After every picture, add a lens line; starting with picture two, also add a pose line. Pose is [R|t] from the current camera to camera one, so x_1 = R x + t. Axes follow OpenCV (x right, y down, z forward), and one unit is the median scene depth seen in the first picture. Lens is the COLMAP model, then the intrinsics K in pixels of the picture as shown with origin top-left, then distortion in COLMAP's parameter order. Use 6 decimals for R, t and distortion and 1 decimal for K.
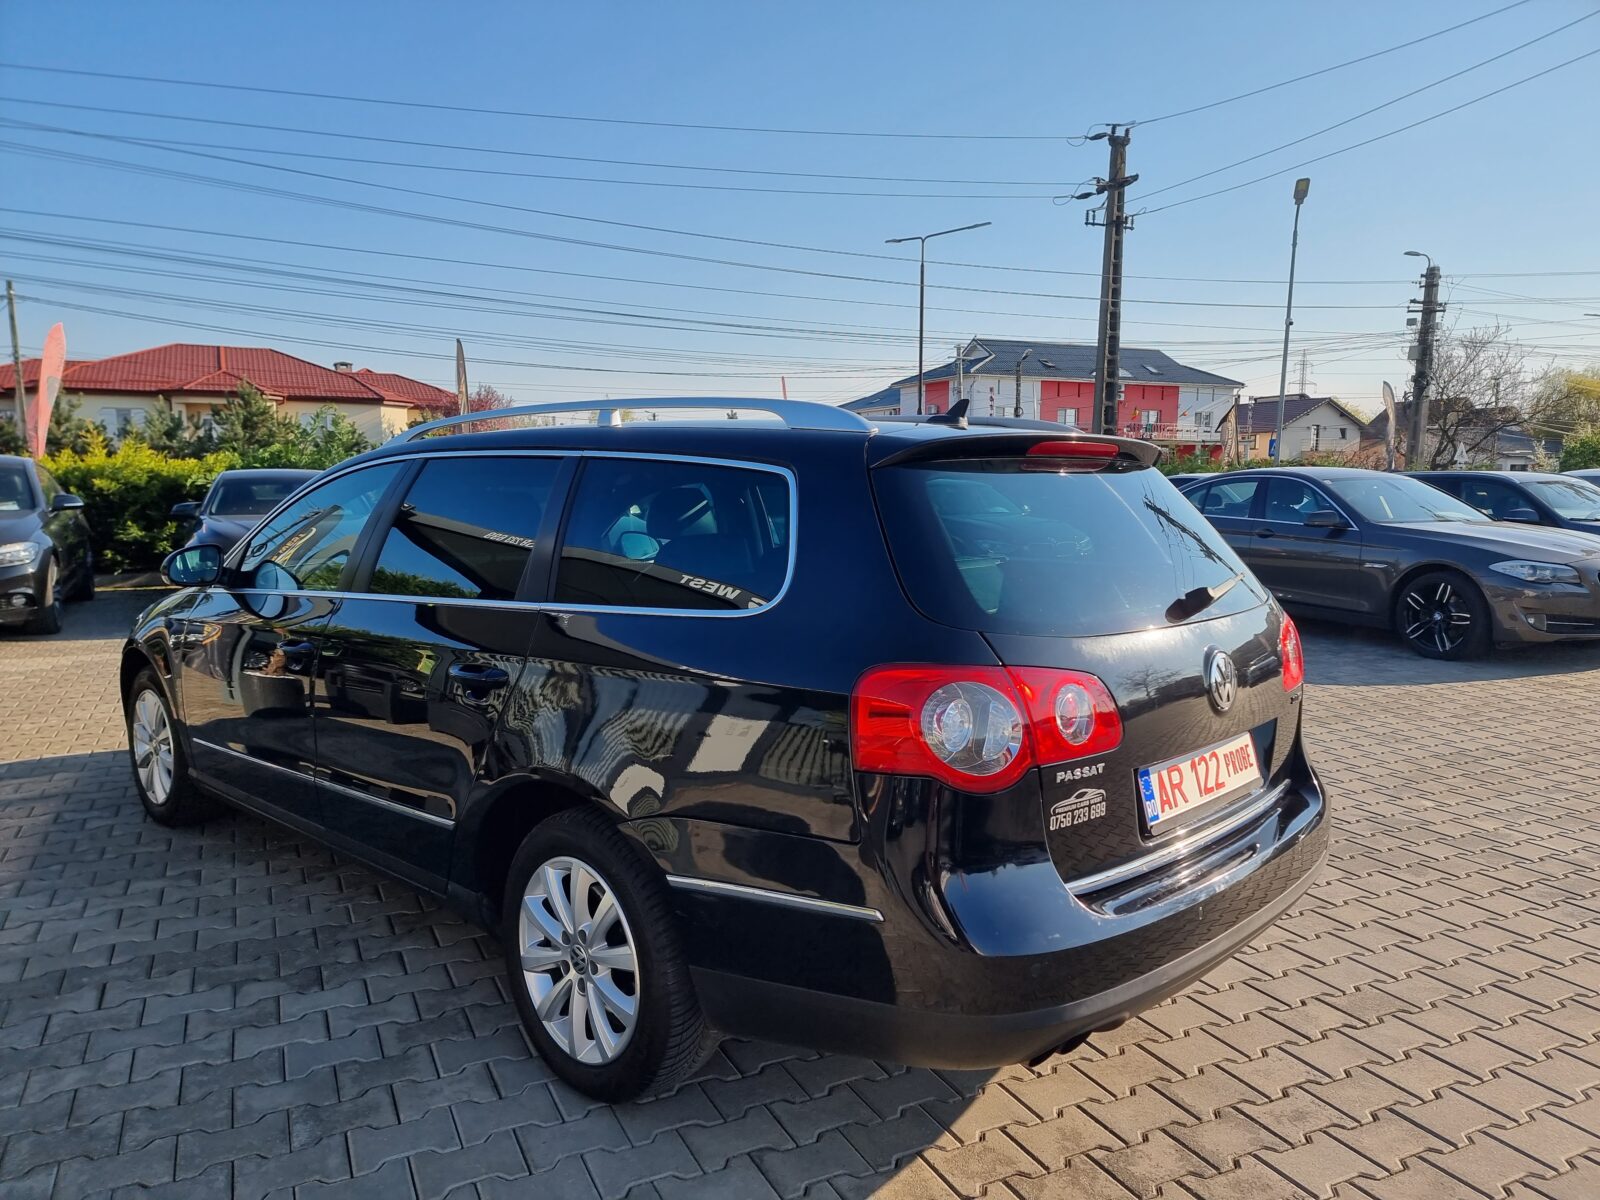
lens RADIAL K [[1118.3, 0, 800.2], [0, 1118.3, 606.6], [0, 0, 1]] dist [0.066772, -0.054236]
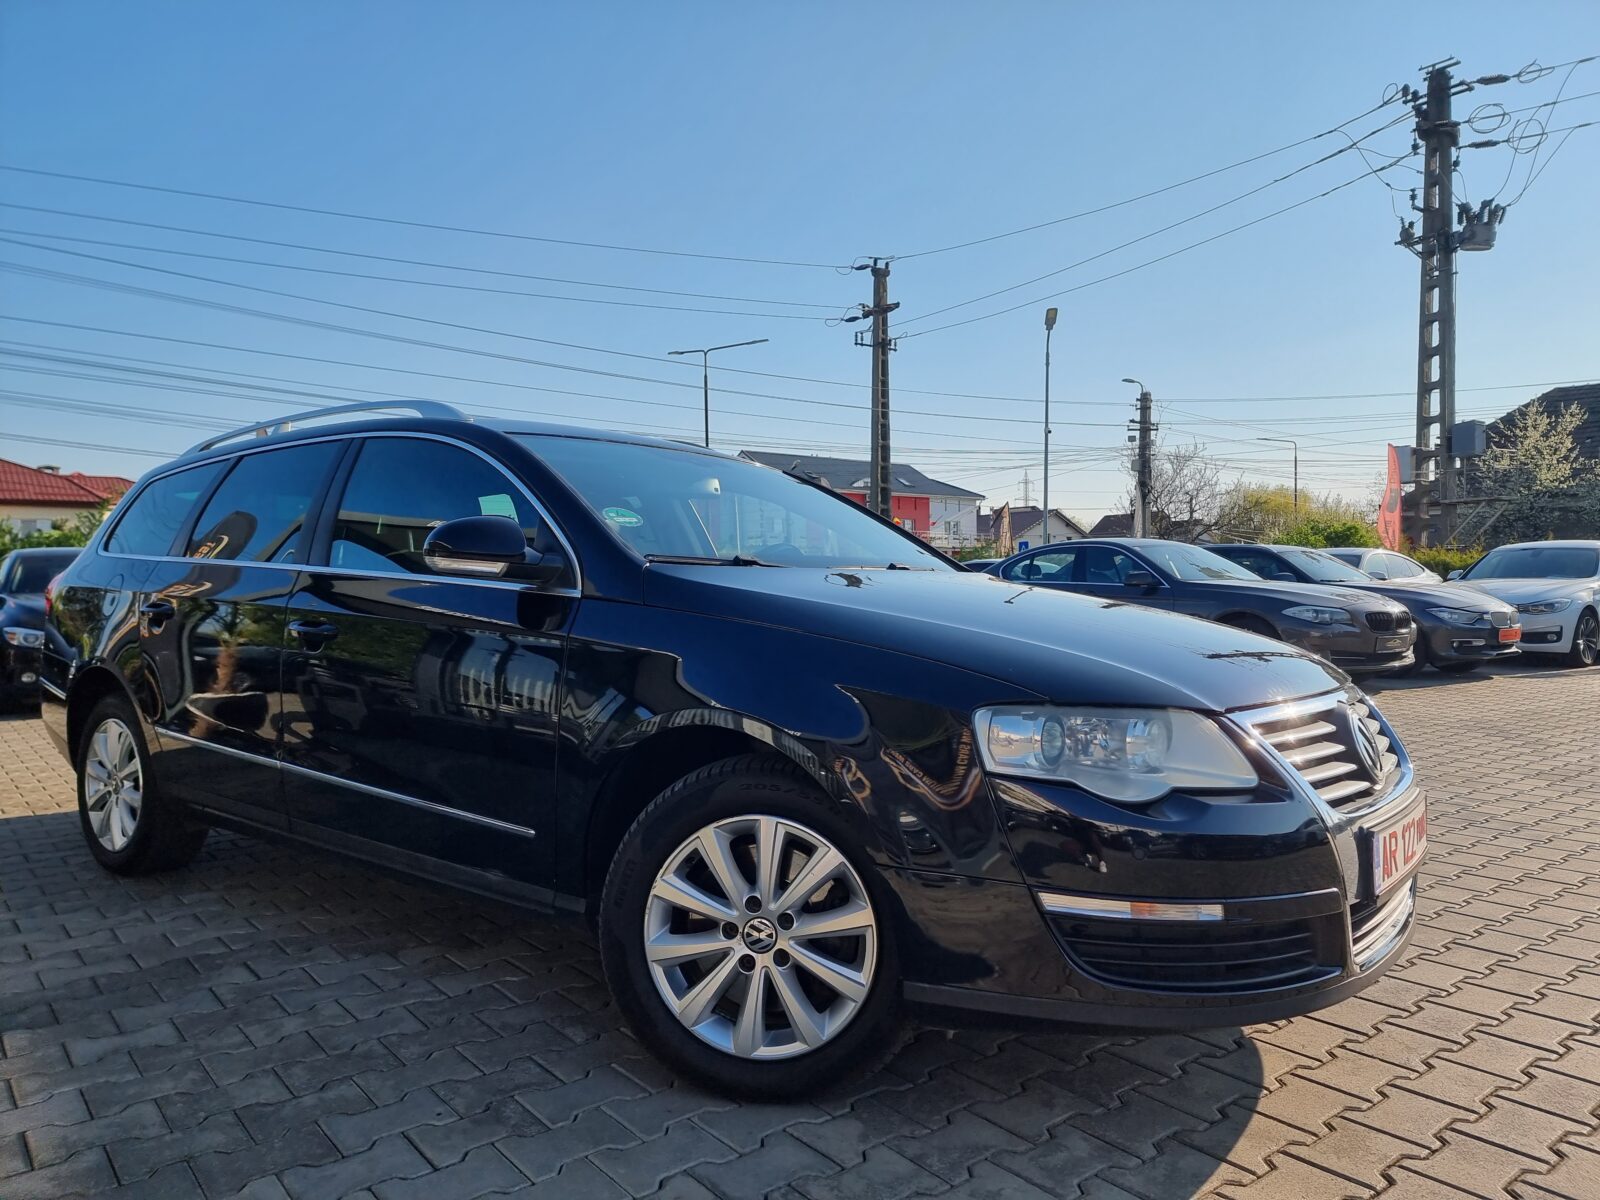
lens RADIAL K [[1118.3, 0, 806.3], [0, 1118.3, 594.1], [0, 0, 1]] dist [0.066772, -0.054236]
pose [[0.974723, -0.013220, 0.223025, -0.036545], [0.038170, 0.993425, -0.107936, 0.014688], [-0.220132, 0.113720, 0.968819, -0.007101]]
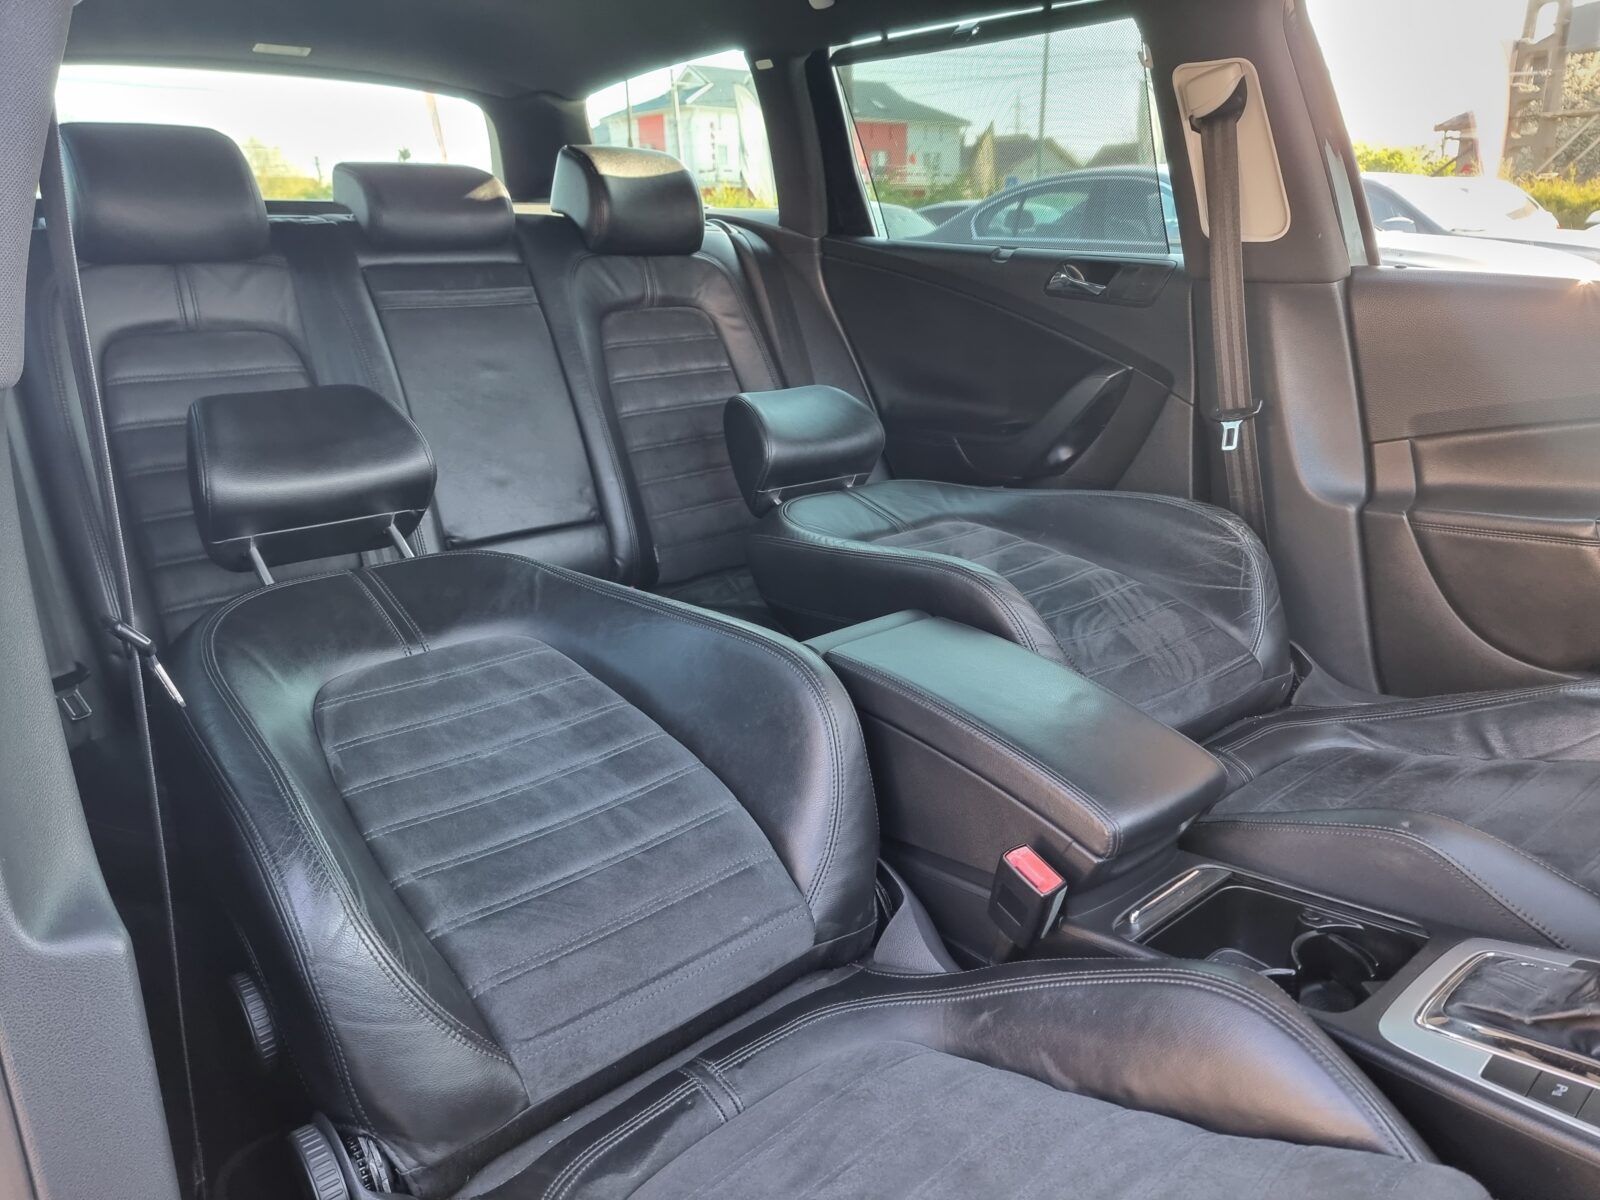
lens RADIAL K [[1118.3, 0, 807.1], [0, 1118.3, 595.6], [0, 0, 1]] dist [0.066772, -0.054236]
pose [[0.969364, -0.092587, 0.227512, 0.007394], [0.047372, 0.979319, 0.196697, 0.000298], [-0.241019, -0.179893, 0.953703, 0.090605]]
